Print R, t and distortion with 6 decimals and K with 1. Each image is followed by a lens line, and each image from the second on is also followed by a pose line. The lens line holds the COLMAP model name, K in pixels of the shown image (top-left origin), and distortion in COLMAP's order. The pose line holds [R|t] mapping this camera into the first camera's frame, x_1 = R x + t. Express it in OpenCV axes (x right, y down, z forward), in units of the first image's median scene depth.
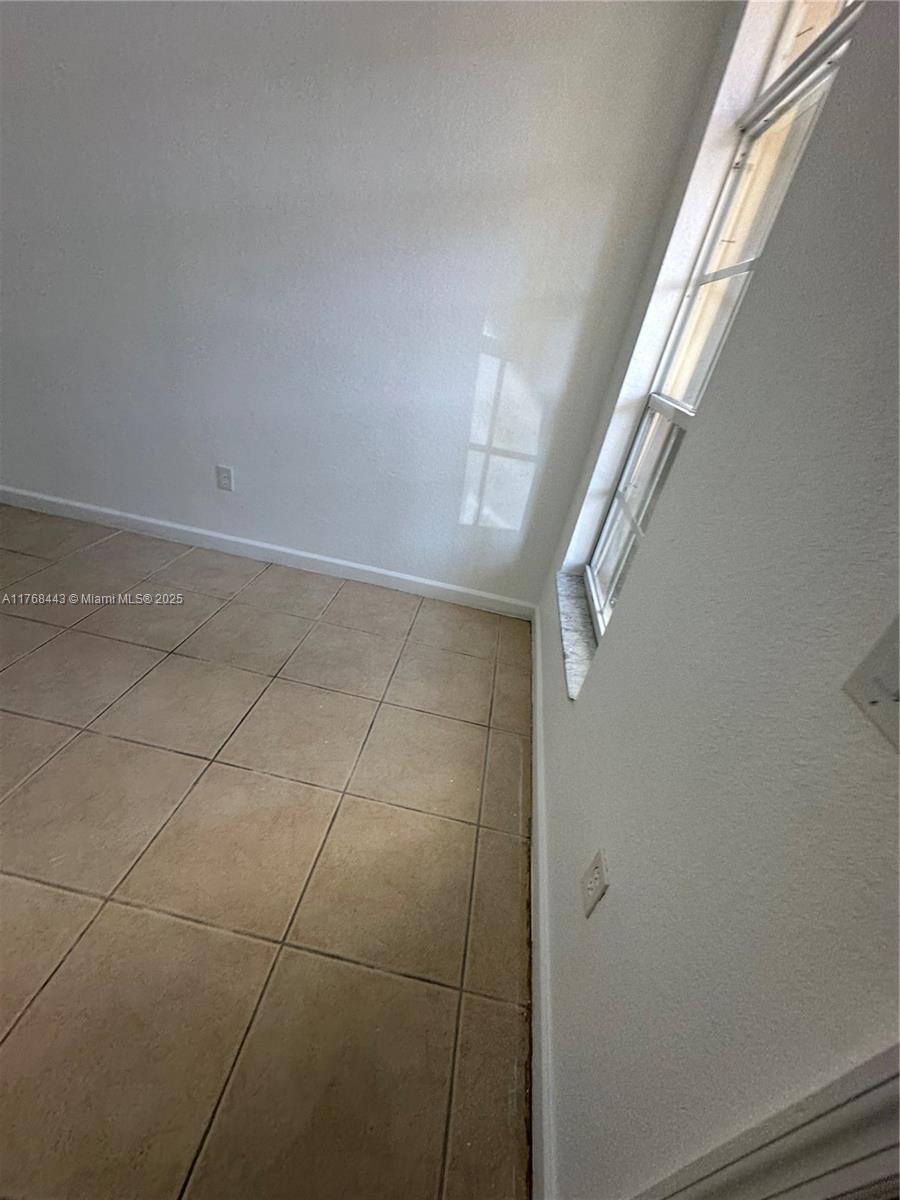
lens RADIAL K [[478.7, 0, 453.7], [0, 478.7, 600.2], [0, 0, 1]] dist [0.002247, 0.000524]
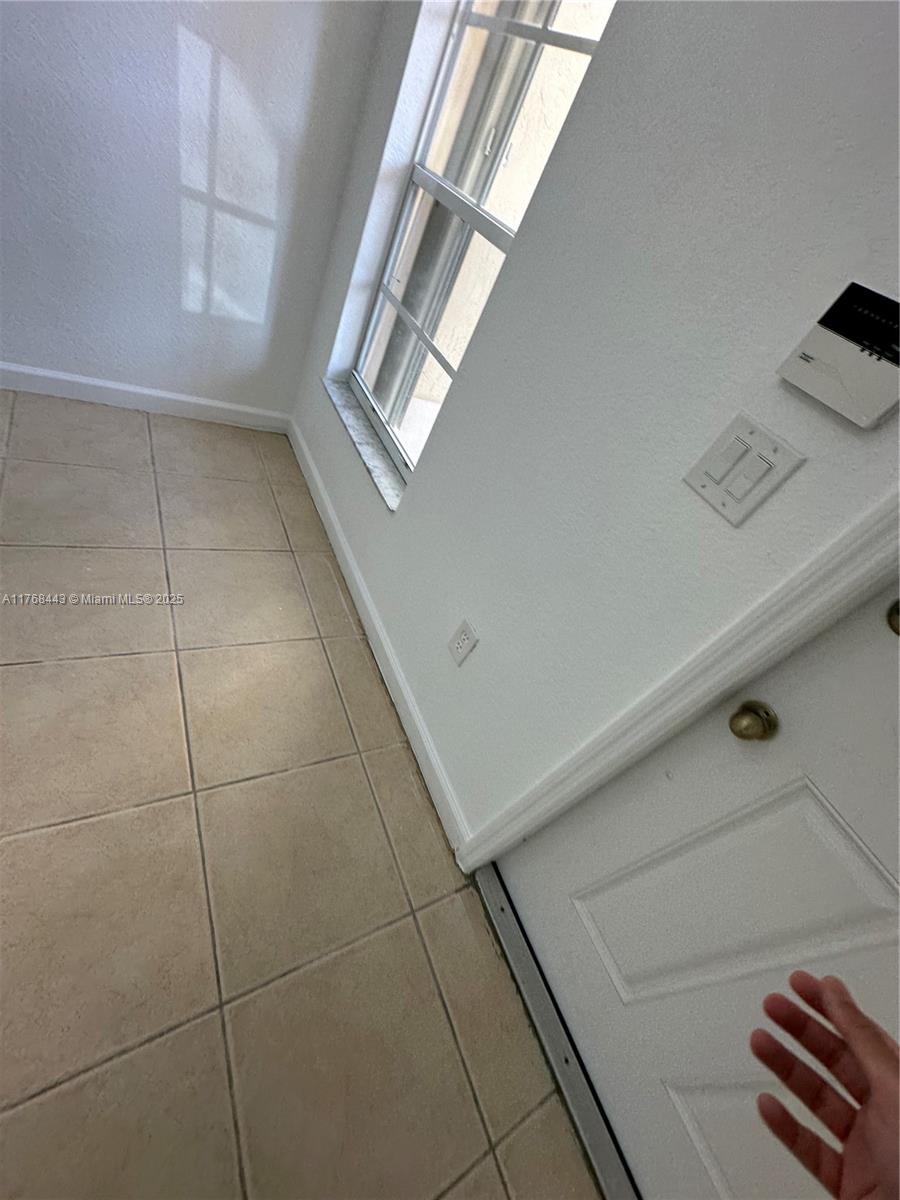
lens RADIAL K [[478.7, 0, 450.1], [0, 478.7, 598.8], [0, 0, 1]] dist [0.002247, 0.000524]
pose [[0.812069, -0.258860, 0.523006, -0.191721], [0.034991, 0.916219, 0.399148, -0.030340], [-0.582511, -0.305835, 0.753091, 0.018694]]
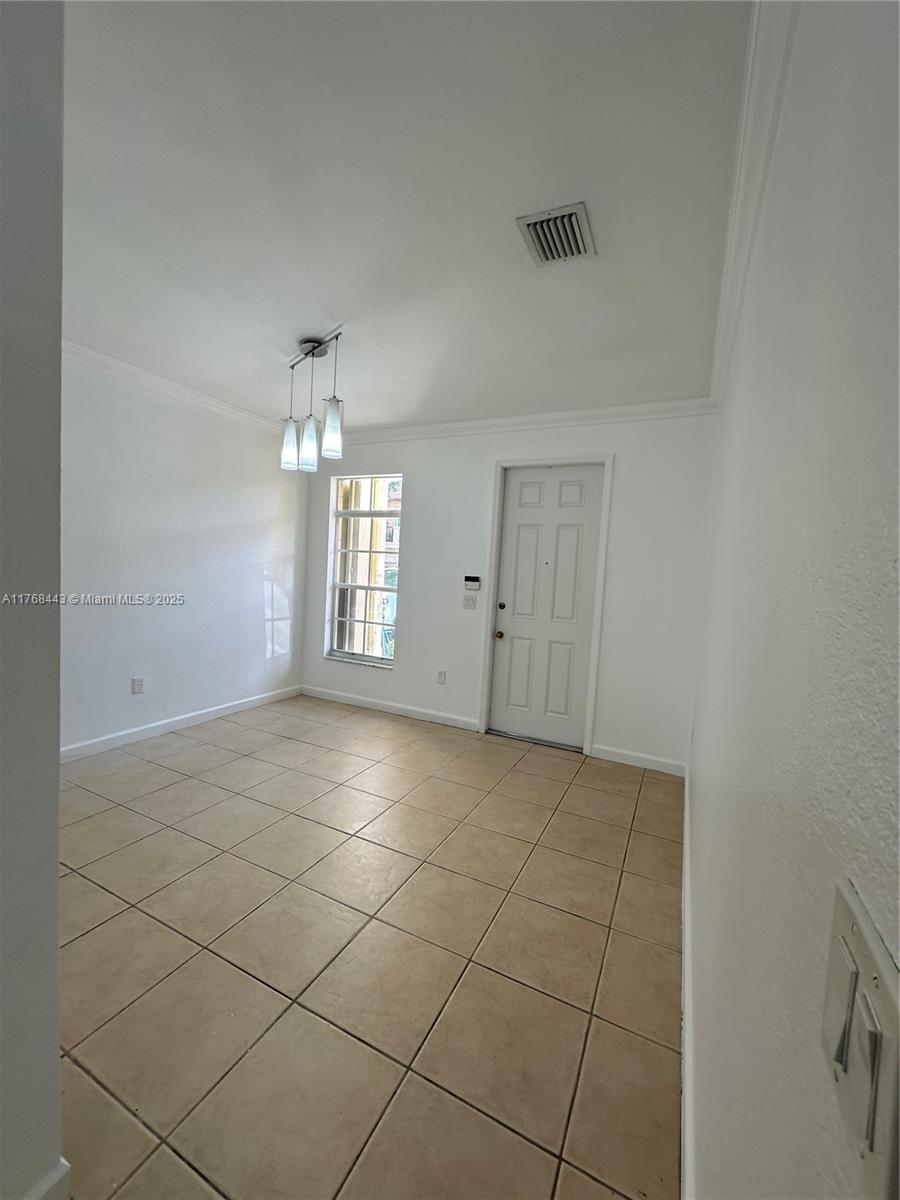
lens RADIAL K [[478.7, 0, 453.0], [0, 478.7, 605.5], [0, 0, 1]] dist [0.002247, 0.000524]
pose [[0.313317, -0.220281, 0.923747, -1.758683], [0.485344, 0.873234, 0.043616, -0.076729], [-0.816256, 0.434670, 0.380511, -0.537592]]
